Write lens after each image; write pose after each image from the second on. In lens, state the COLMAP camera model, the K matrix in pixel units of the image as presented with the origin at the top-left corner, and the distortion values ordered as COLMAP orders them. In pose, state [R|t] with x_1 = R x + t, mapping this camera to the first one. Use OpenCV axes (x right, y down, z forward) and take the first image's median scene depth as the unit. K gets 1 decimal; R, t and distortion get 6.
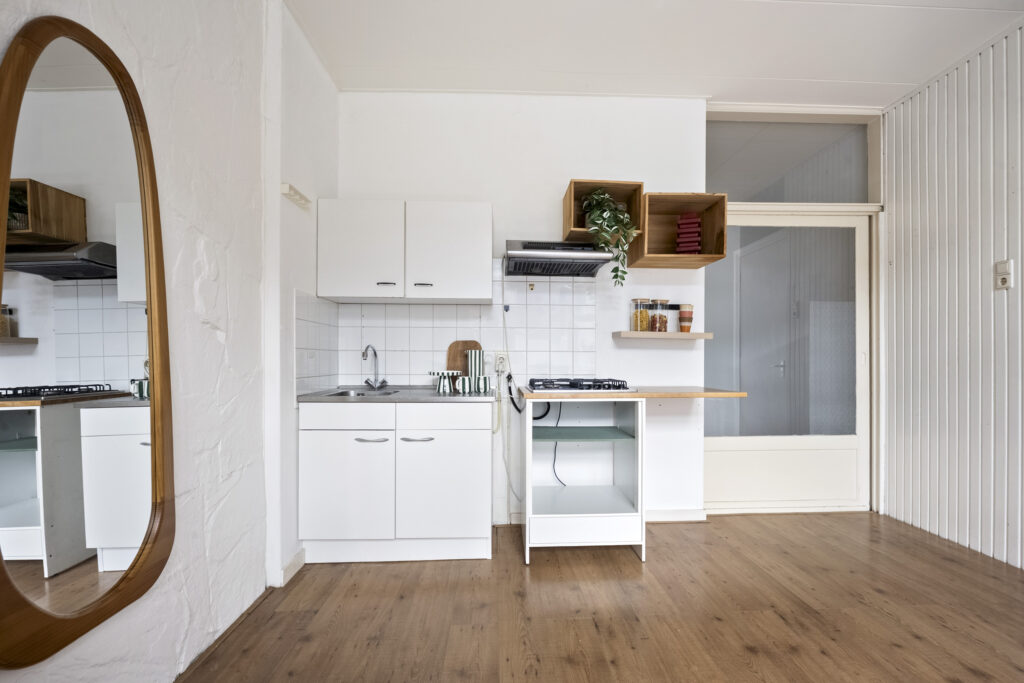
lens RADIAL K [[476.3, 0, 514.2], [0, 476.3, 357.8], [0, 0, 1]] dist [-0.000355, -0.000069]
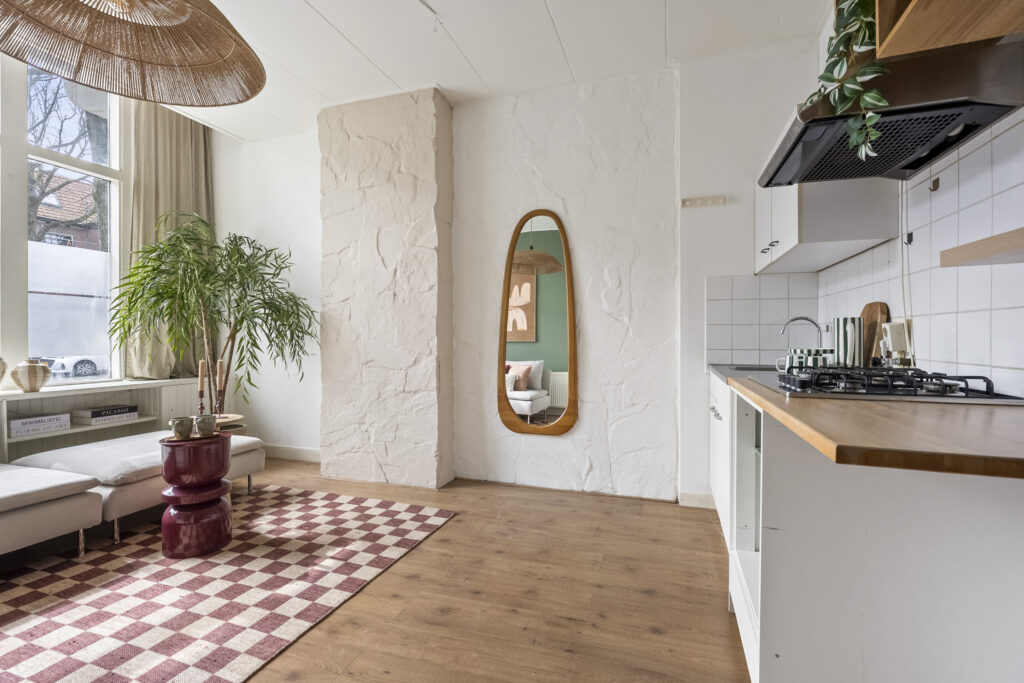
lens RADIAL K [[461.8, 0, 512.0], [0, 461.8, 341.5], [0, 0, 1]] dist [-0.000027, -0.000008]
pose [[-0.362439, 0.000317, -0.932008, 1.062274], [0.001095, 0.999999, -0.000085, 0.030709], [0.932007, -0.001051, -0.362439, 1.238650]]
